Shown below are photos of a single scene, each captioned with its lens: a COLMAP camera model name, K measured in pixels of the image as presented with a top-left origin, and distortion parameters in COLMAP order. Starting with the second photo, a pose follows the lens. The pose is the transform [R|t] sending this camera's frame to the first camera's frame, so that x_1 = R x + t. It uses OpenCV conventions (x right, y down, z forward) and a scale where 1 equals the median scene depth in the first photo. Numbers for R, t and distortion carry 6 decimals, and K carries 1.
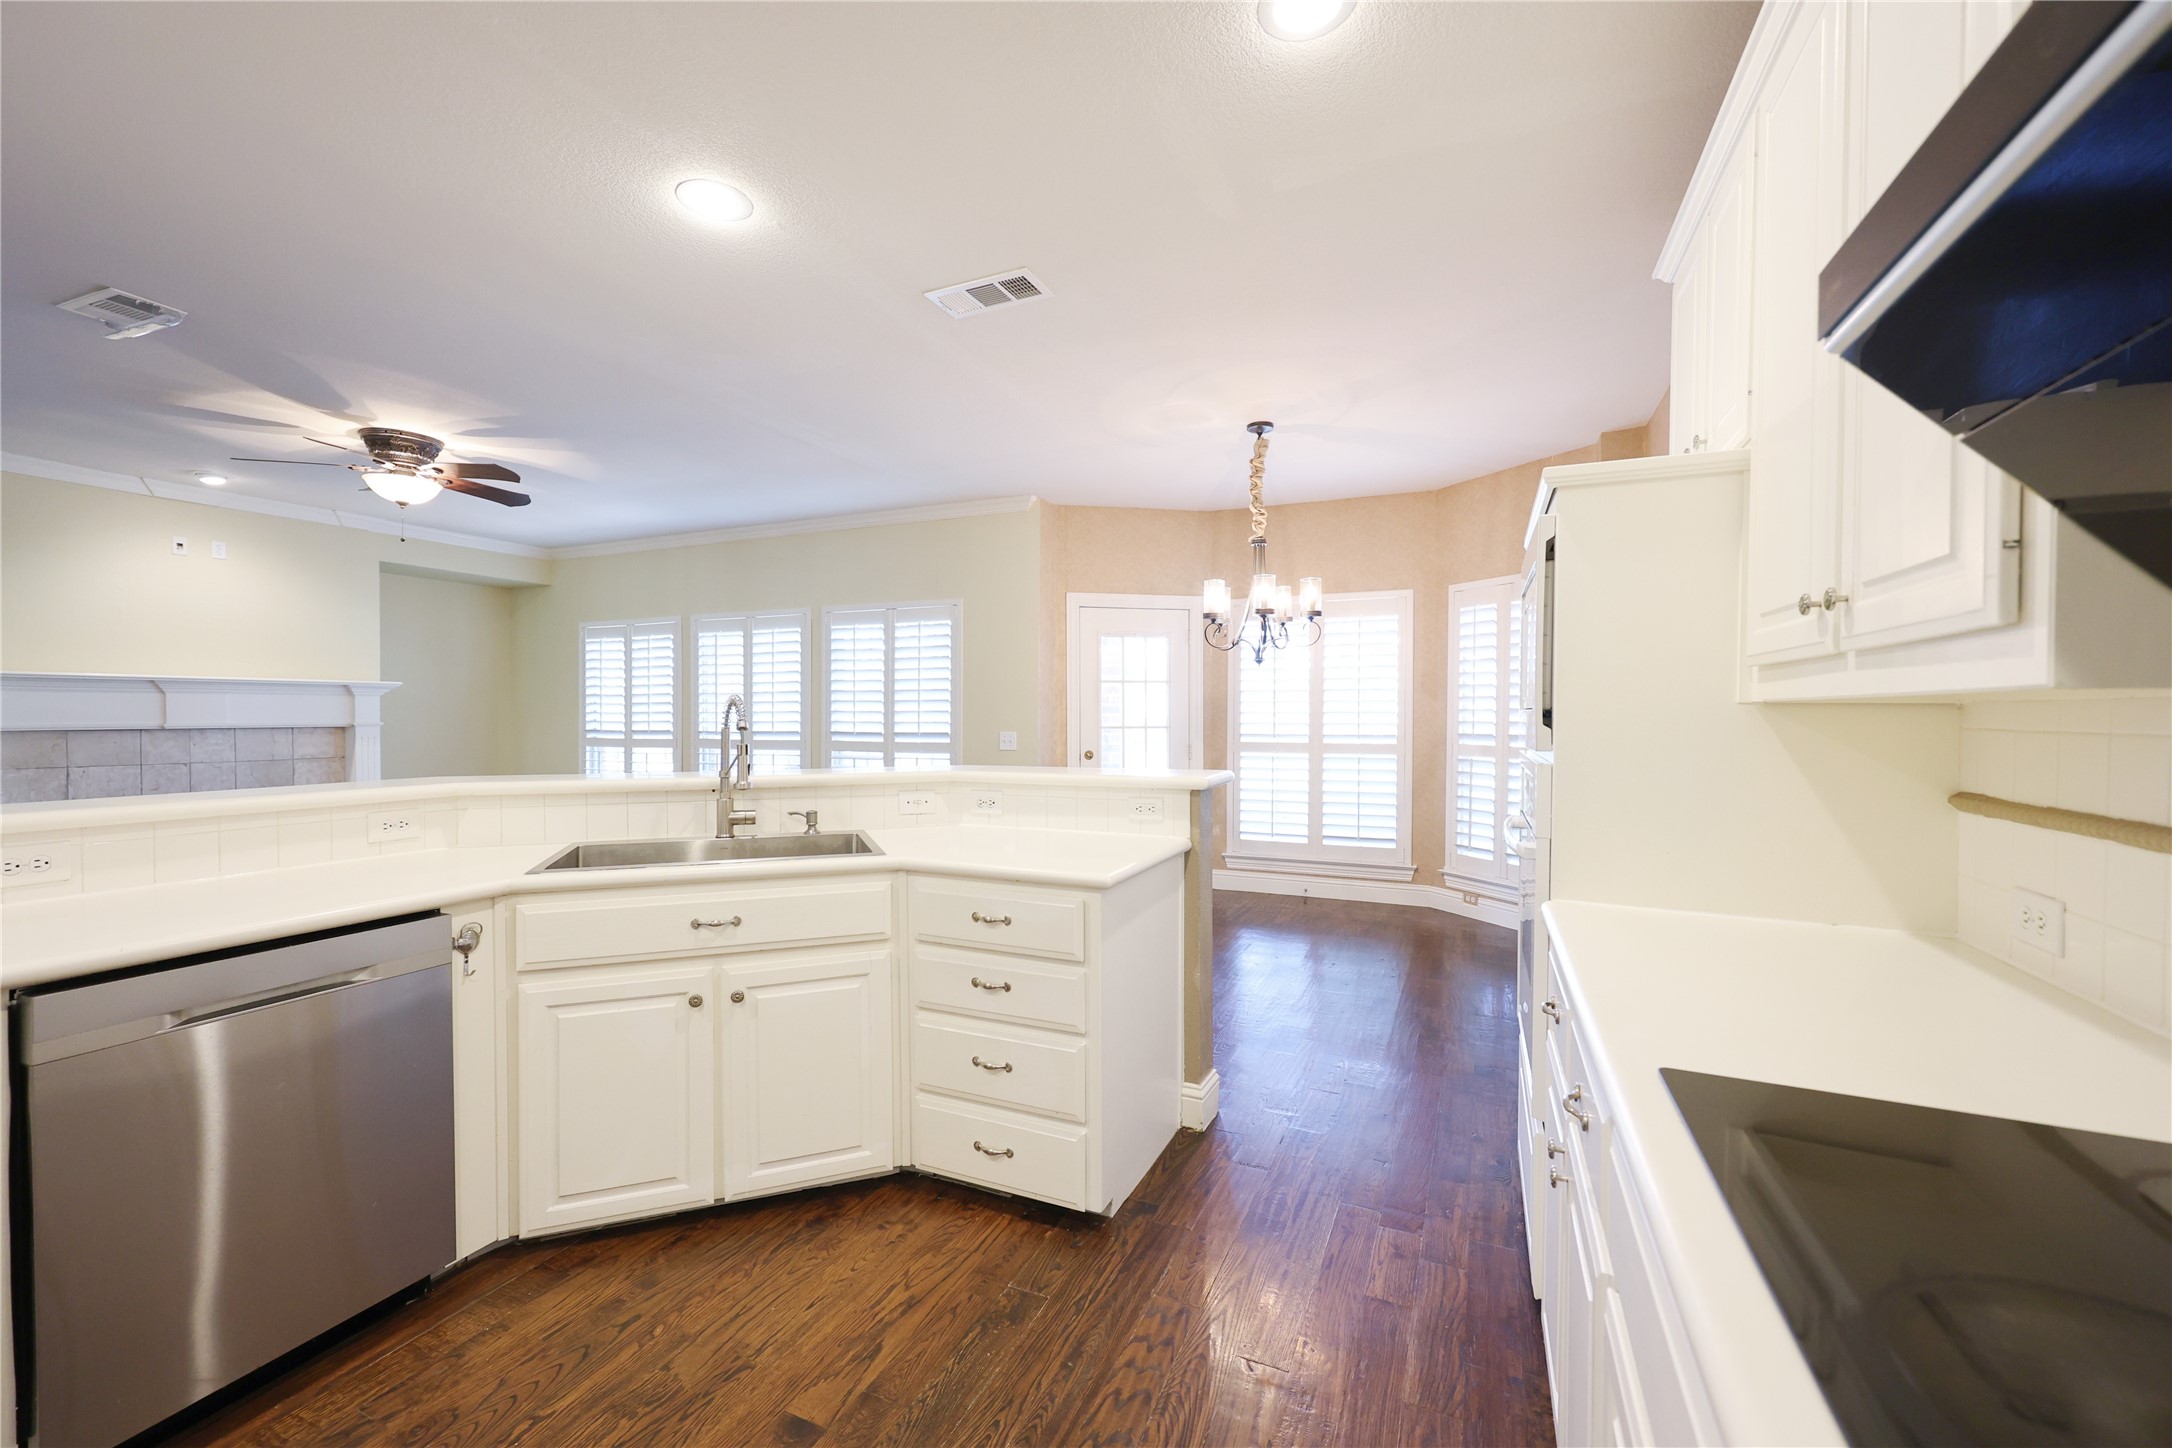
lens RADIAL K [[873.6, 0, 1086.0], [0, 873.6, 724.0], [0, 0, 1]] dist [0.001870, 0.000069]
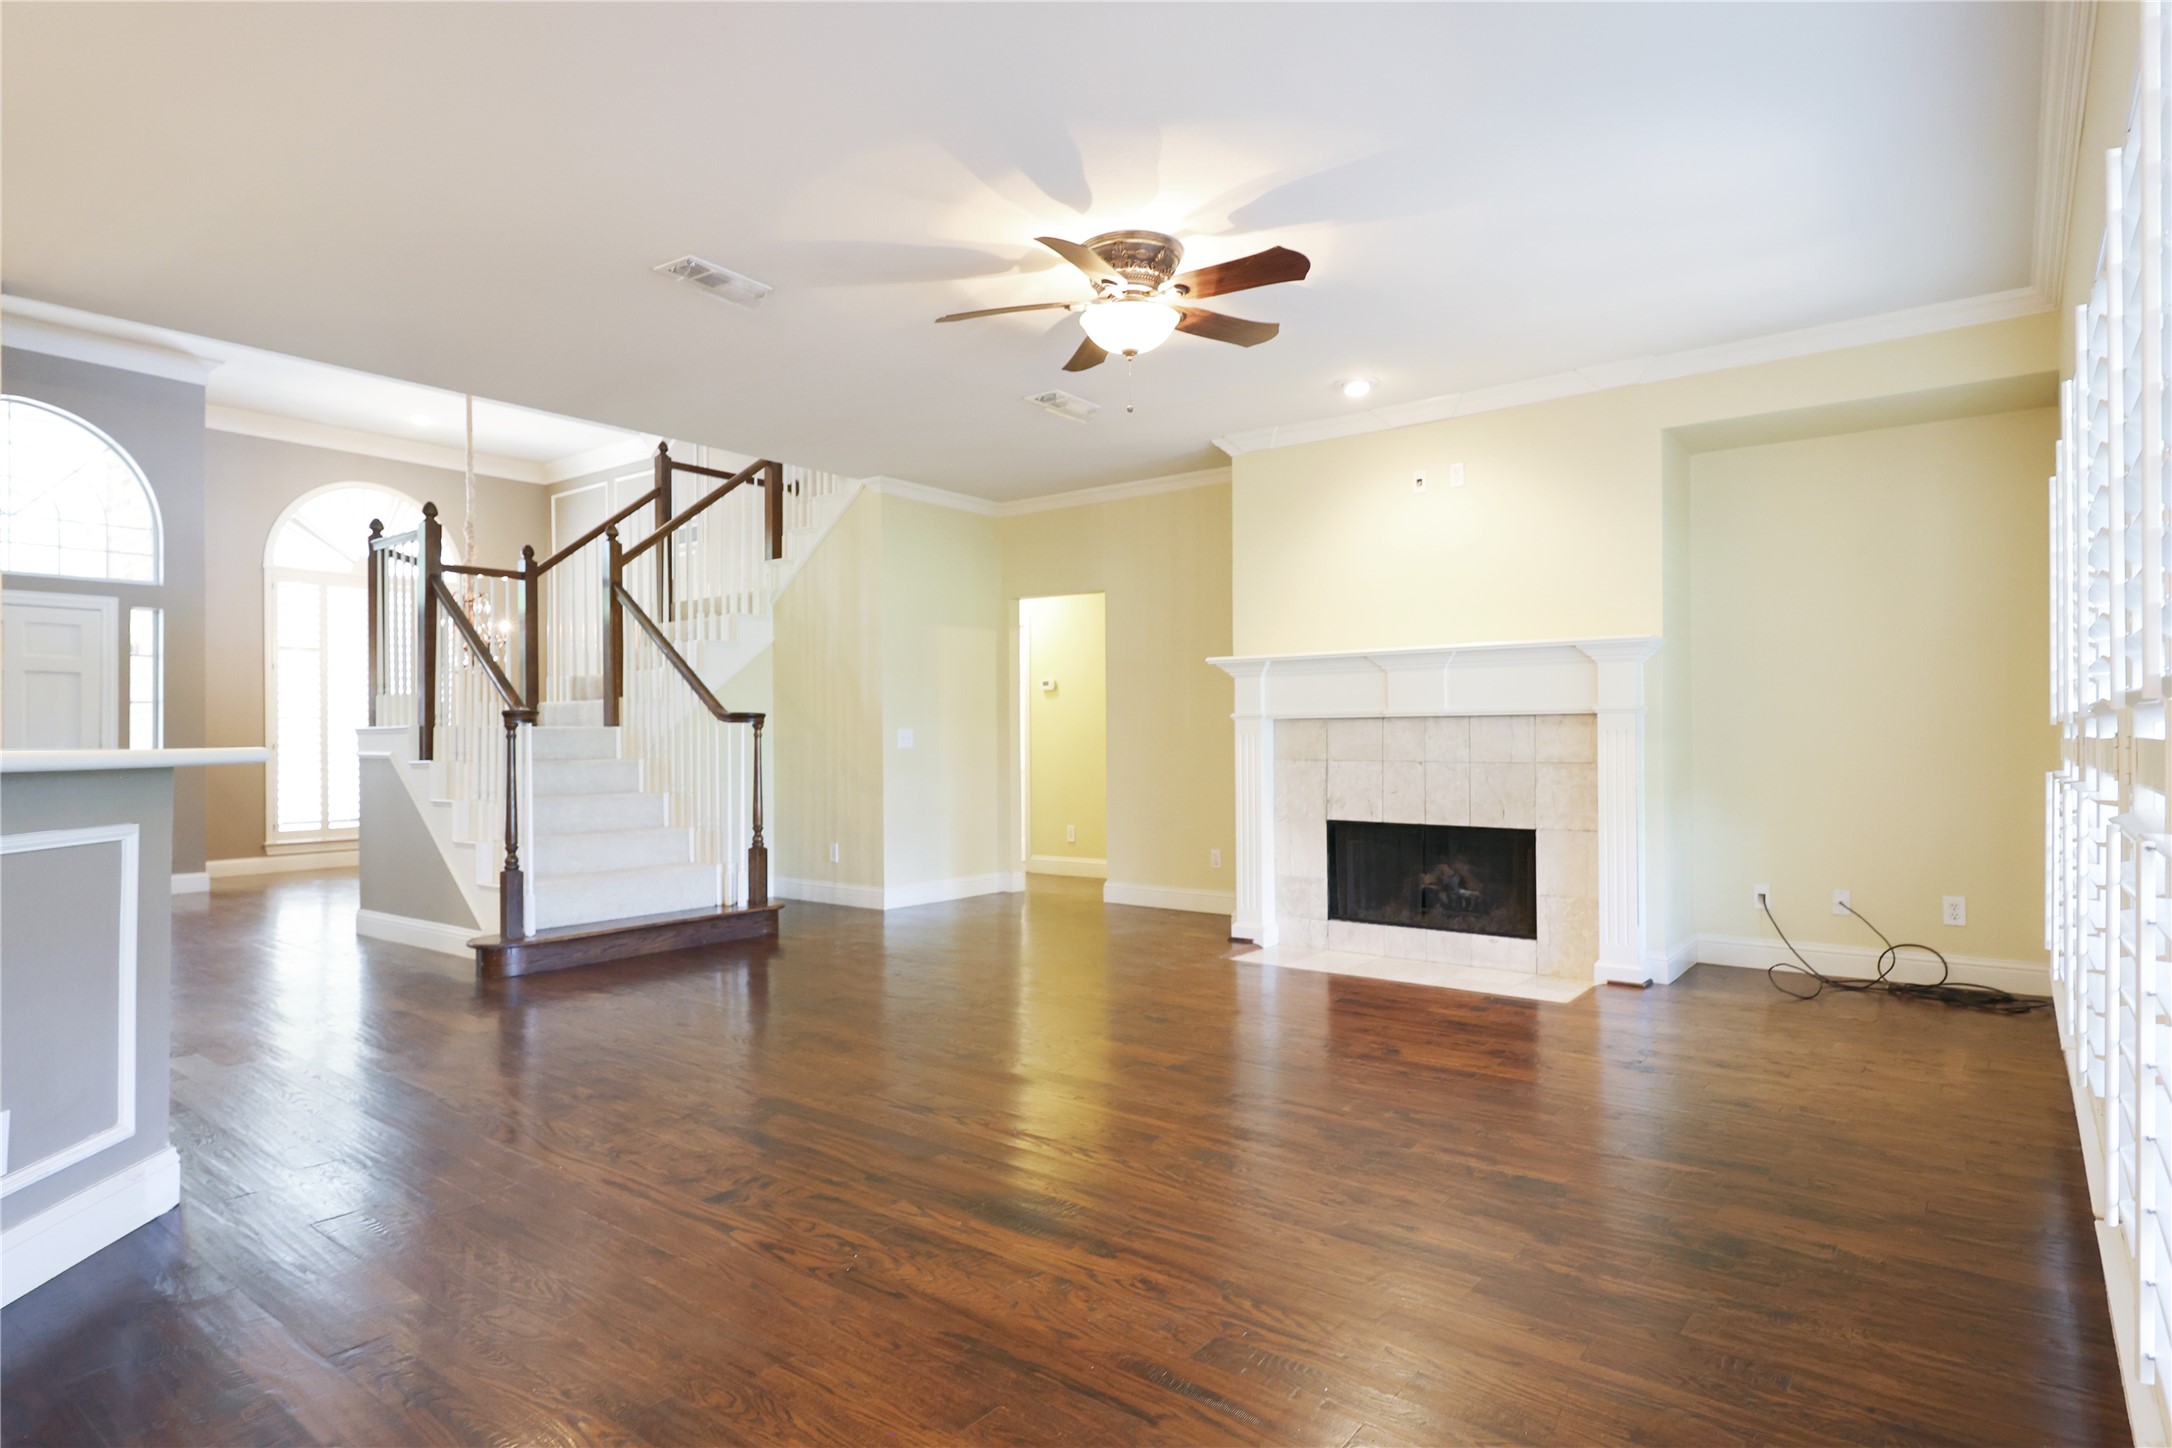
lens RADIAL K [[1179.9, 0, 1086.0], [0, 1179.9, 724.0], [0, 0, 1]] dist [-0.000157, -0.000445]
pose [[-0.234910, -0.009297, -0.971973, 0.047983], [-0.006703, 0.999946, -0.007944, 0.019714], [0.971994, 0.004649, -0.234960, 0.857675]]
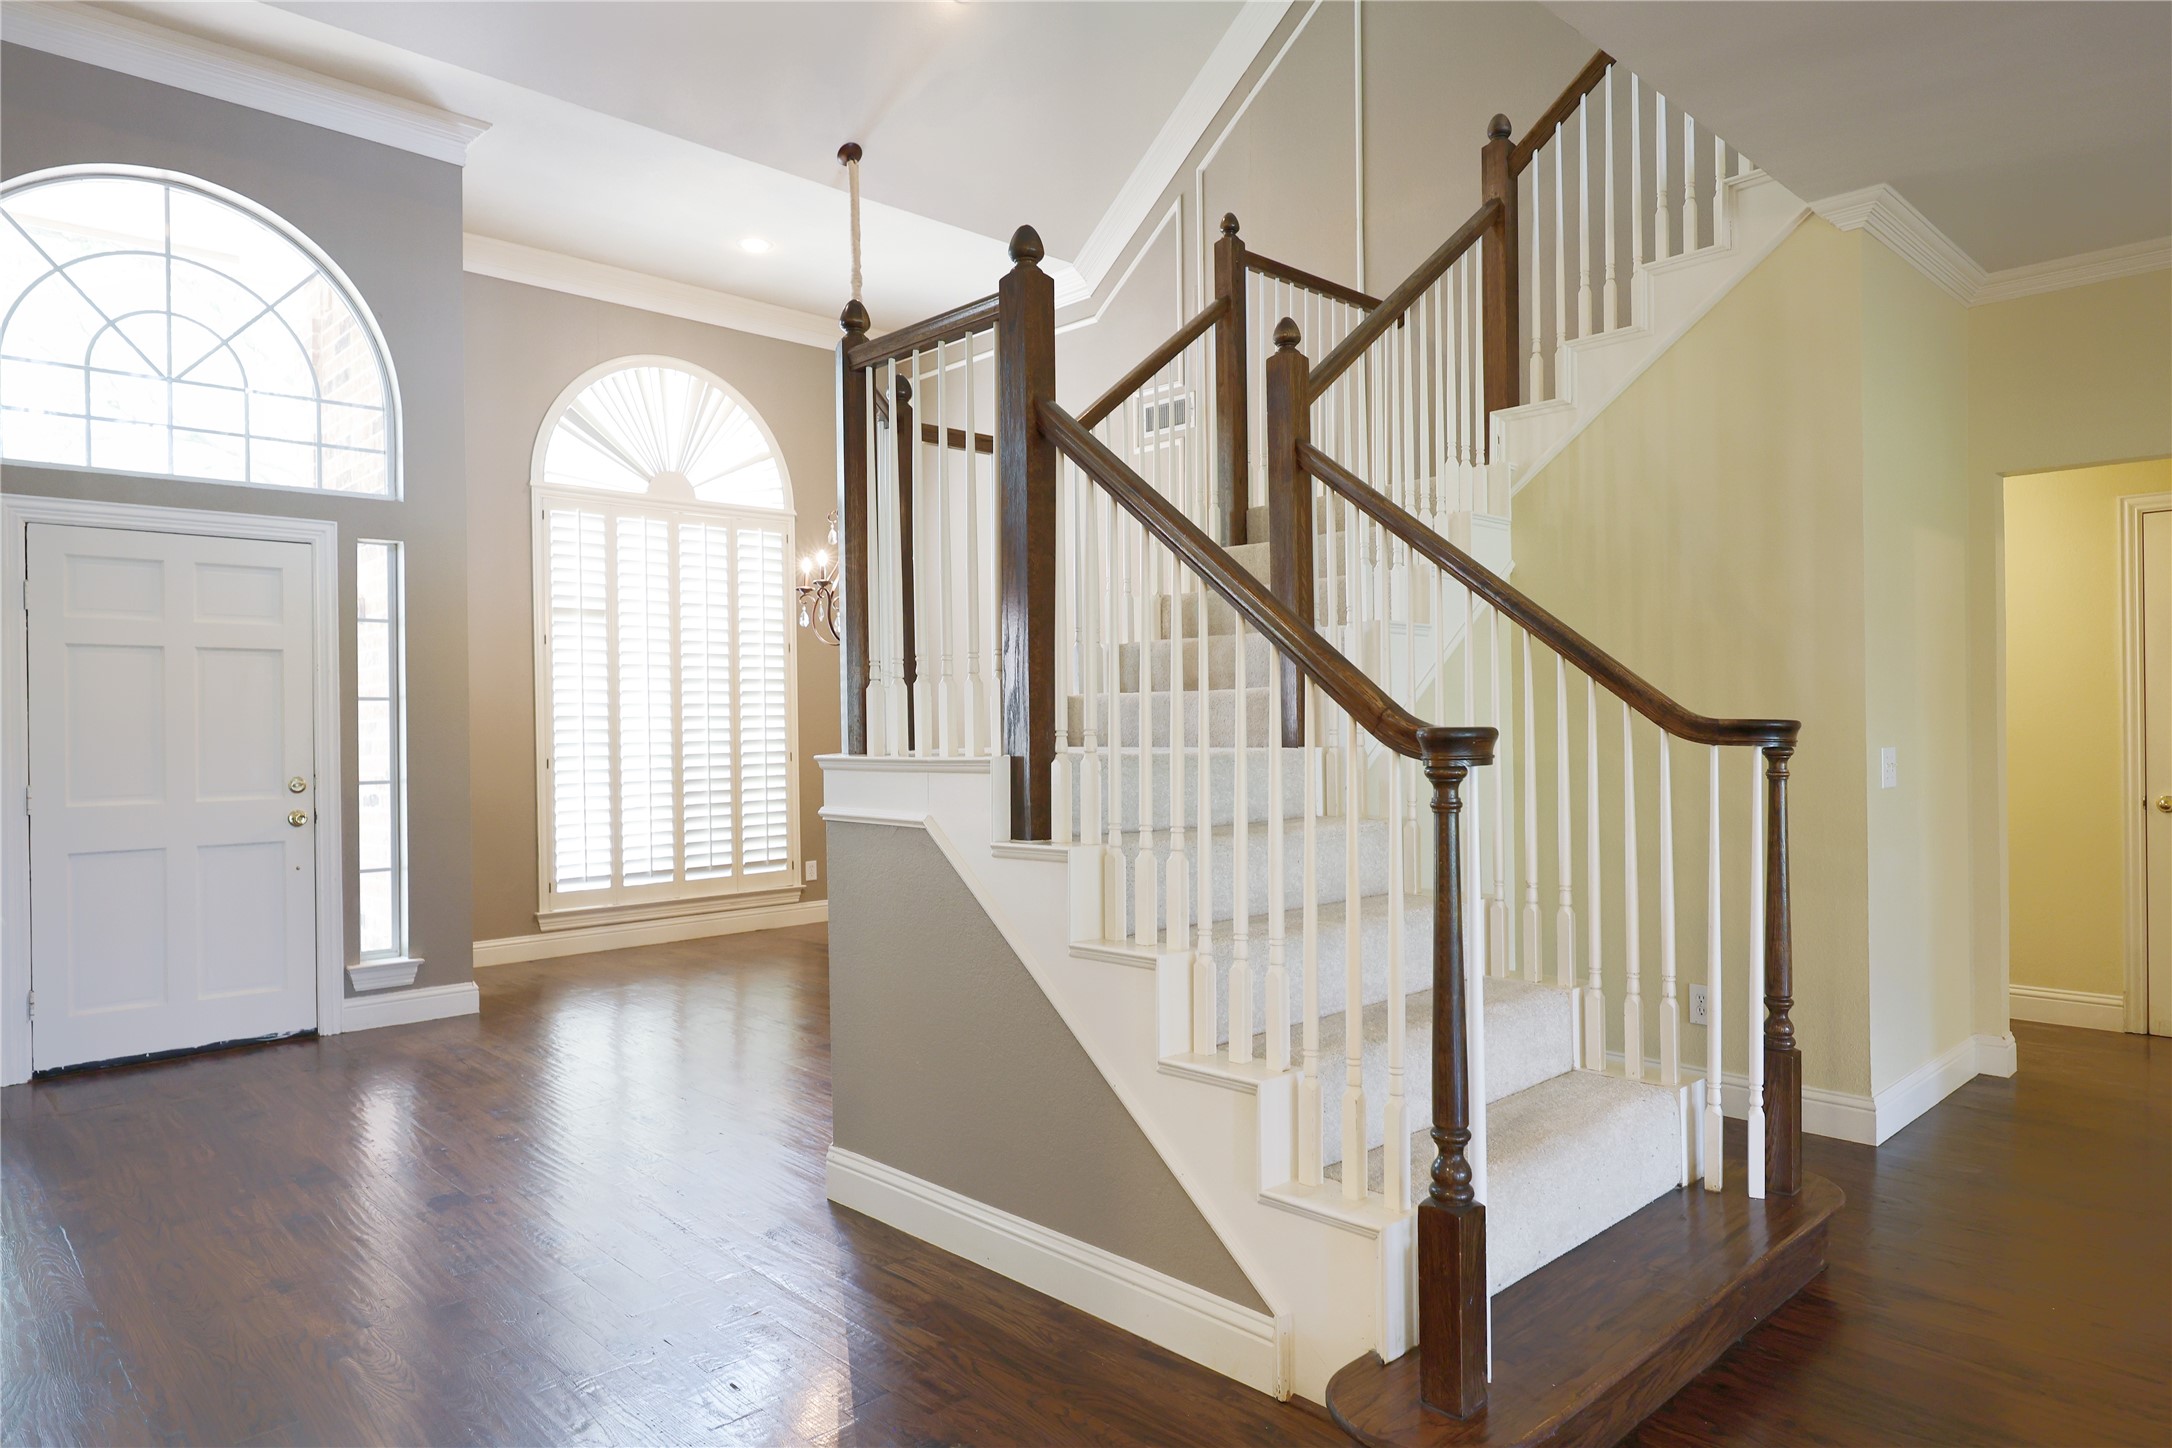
lens RADIAL K [[1318.2, 0, 1086.0], [0, 1318.2, 724.0], [0, 0, 1]] dist [-0.001446, 0.000232]
pose [[-0.380621, 0.004727, -0.924719, -0.369602], [-0.001420, 0.999983, 0.005697, 0.002364], [0.924730, 0.003482, -0.380608, 0.272751]]
